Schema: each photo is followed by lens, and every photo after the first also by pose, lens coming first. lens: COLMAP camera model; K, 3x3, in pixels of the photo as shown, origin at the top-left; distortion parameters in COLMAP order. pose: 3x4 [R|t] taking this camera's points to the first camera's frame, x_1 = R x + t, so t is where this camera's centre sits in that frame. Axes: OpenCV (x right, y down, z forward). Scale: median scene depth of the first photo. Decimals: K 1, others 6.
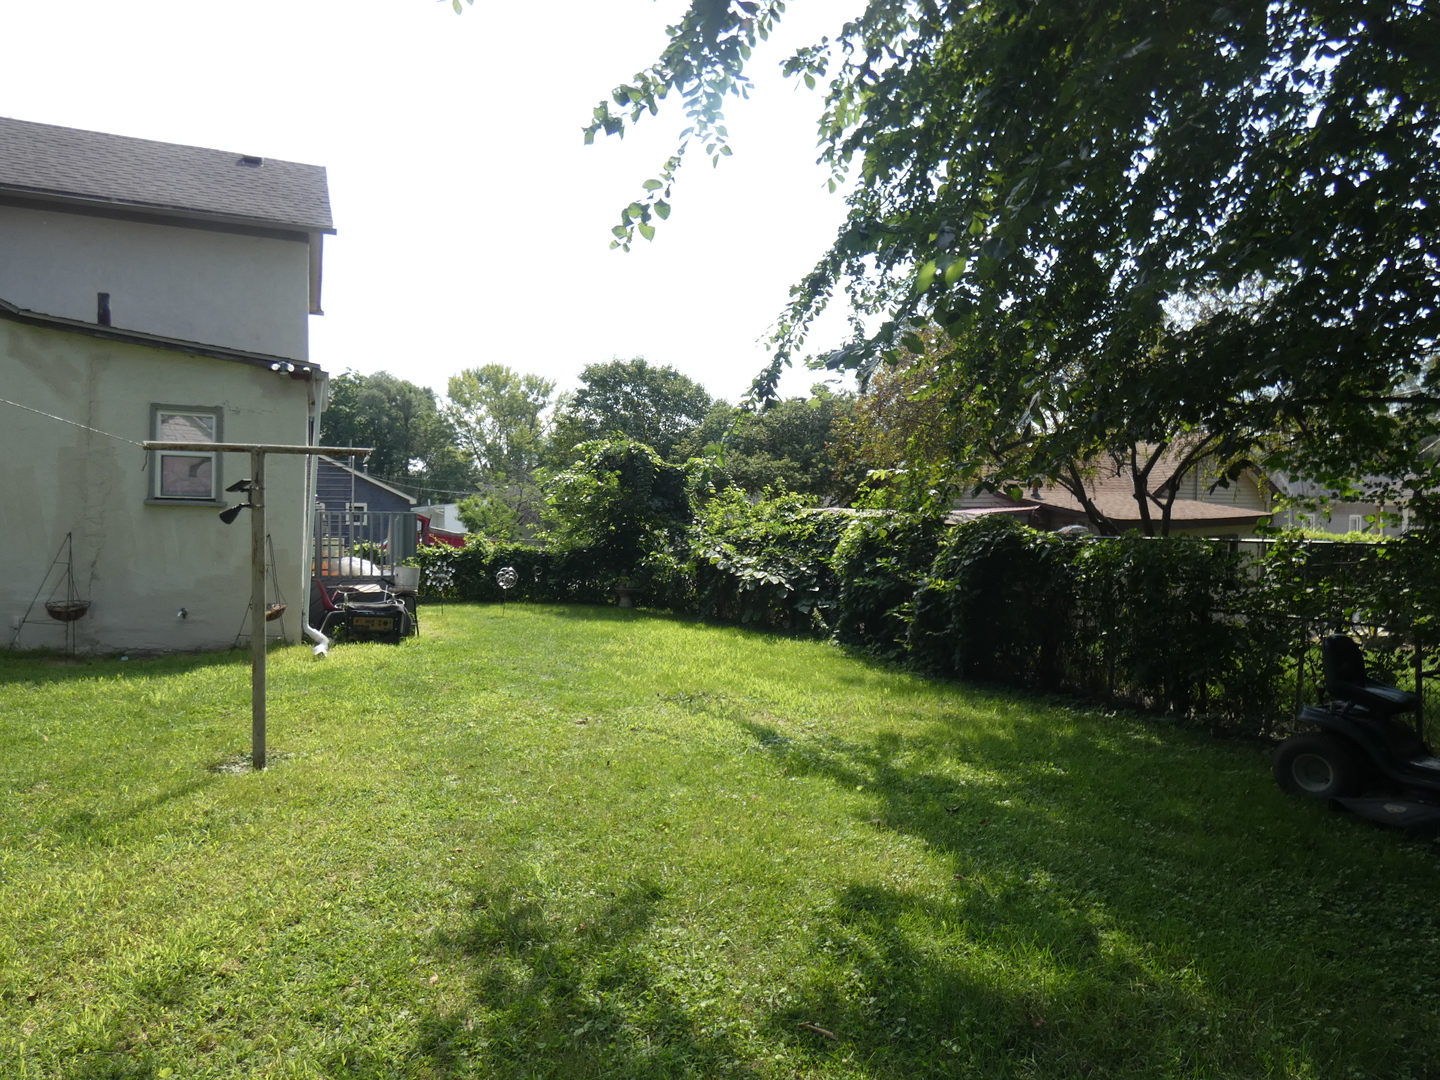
lens RADIAL K [[862.2, 0, 722.1], [0, 862.2, 534.8], [0, 0, 1]] dist [-0.003724, 0.000646]
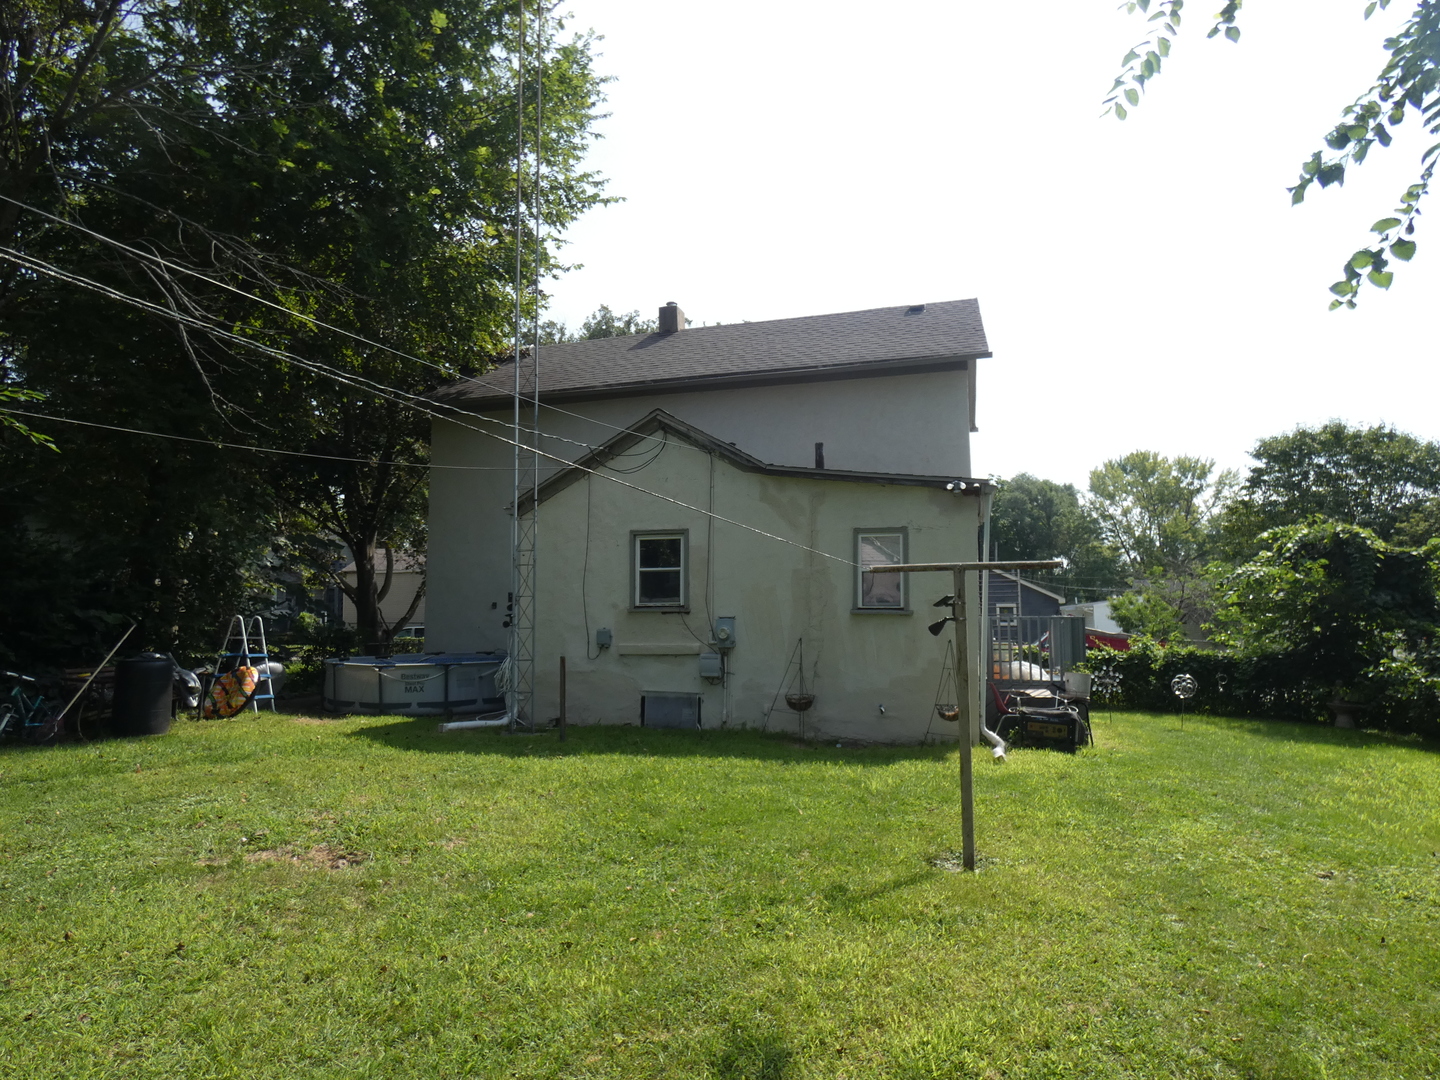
lens RADIAL K [[862.2, 0, 715.6], [0, 862.2, 536.3], [0, 0, 1]] dist [-0.003724, 0.000646]
pose [[0.751981, -0.073931, -0.655025, -0.014763], [0.000227, 0.993720, -0.111897, -0.004501], [0.659184, 0.083995, 0.747276, -0.007730]]
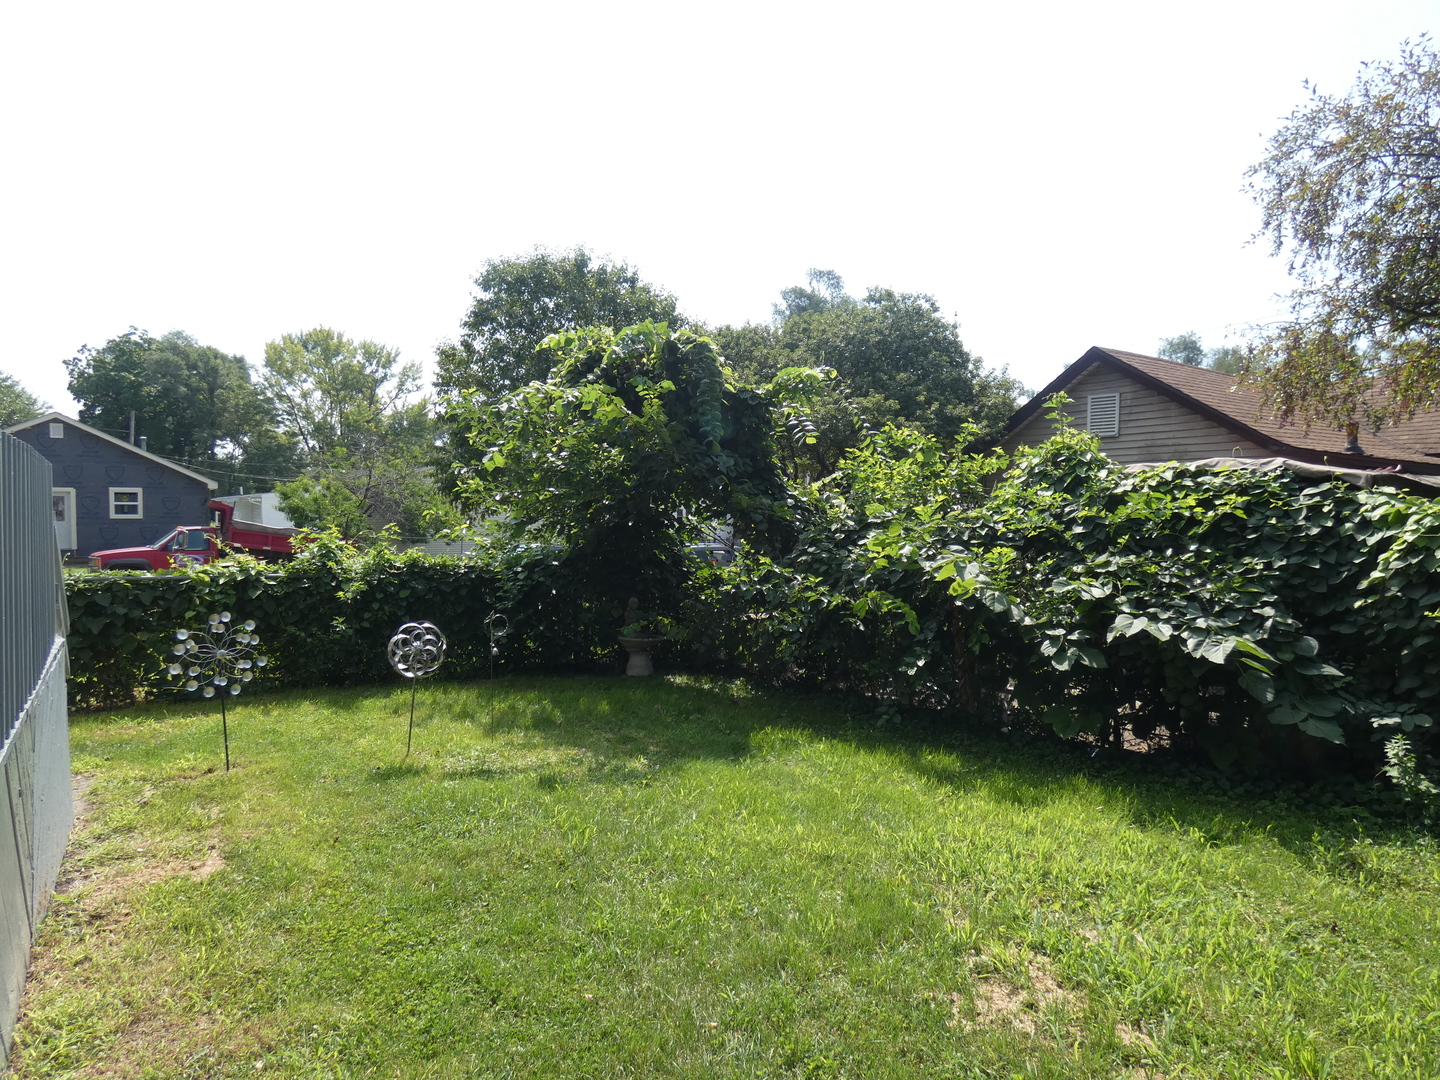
lens RADIAL K [[862.2, 0, 719.4], [0, 862.2, 536.3], [0, 0, 1]] dist [-0.003724, 0.000646]
pose [[0.984954, -0.013119, 0.172316, -0.165425], [0.011039, 0.999854, 0.013022, -0.001773], [-0.172461, -0.010924, 0.984956, 0.549258]]
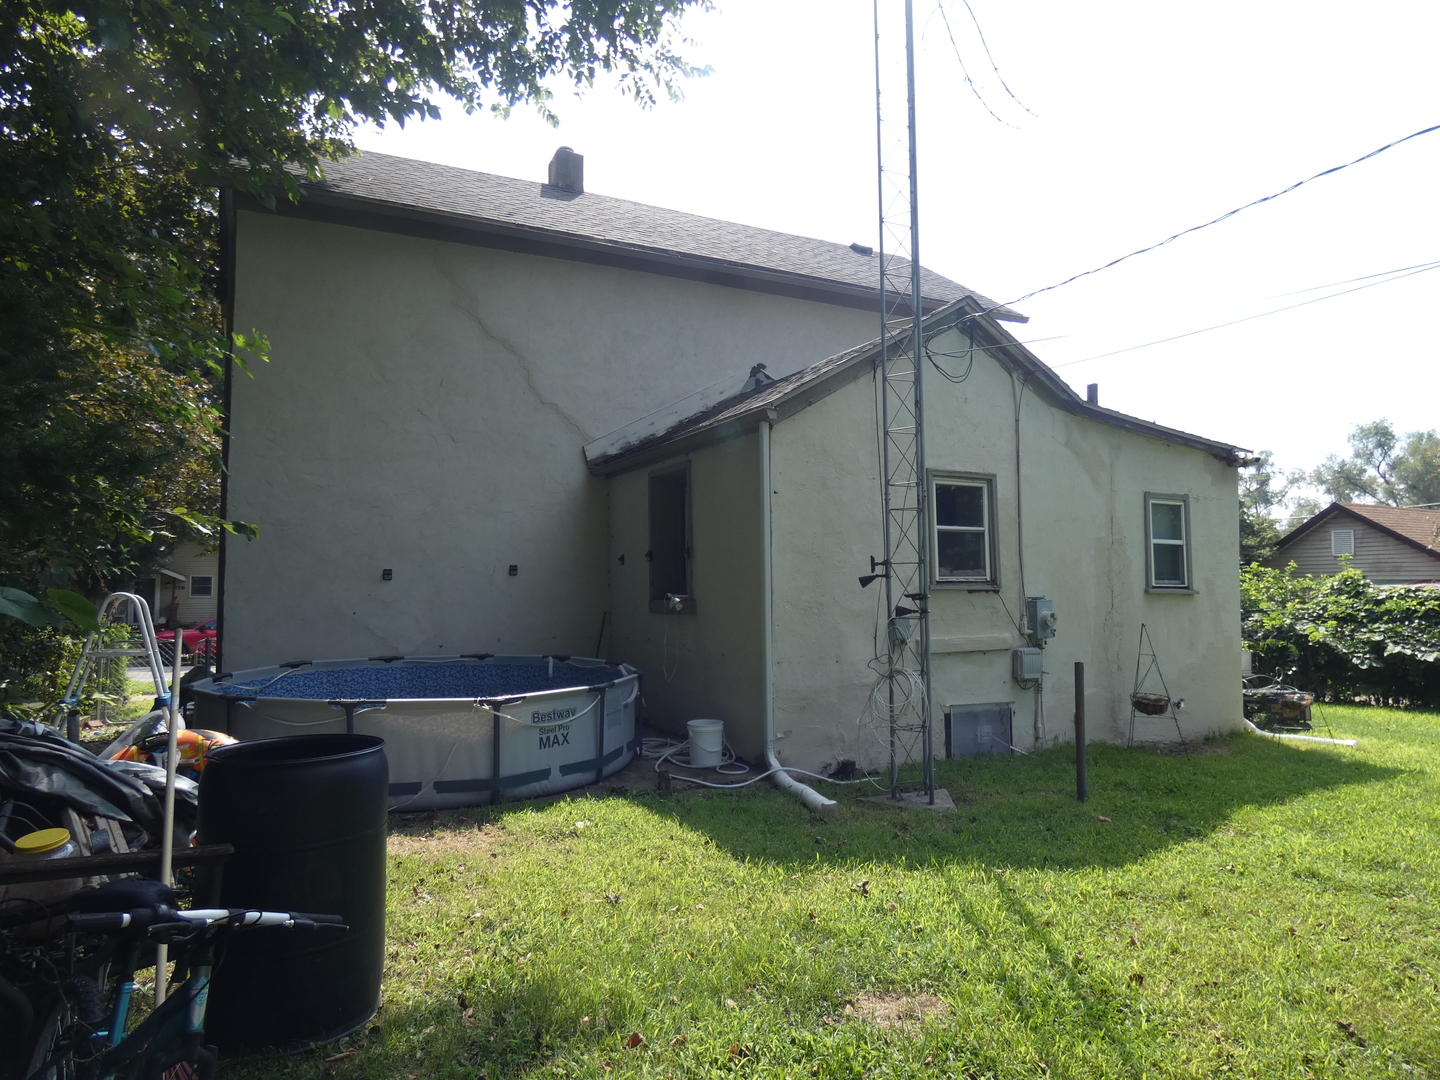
lens RADIAL K [[862.2, 0, 721.4], [0, 862.2, 536.1], [0, 0, 1]] dist [-0.003724, 0.000646]
pose [[0.999821, -0.008736, 0.016761, -0.624840], [0.010036, 0.996817, -0.079089, -0.014496], [-0.016016, 0.079243, 0.996727, 0.006580]]
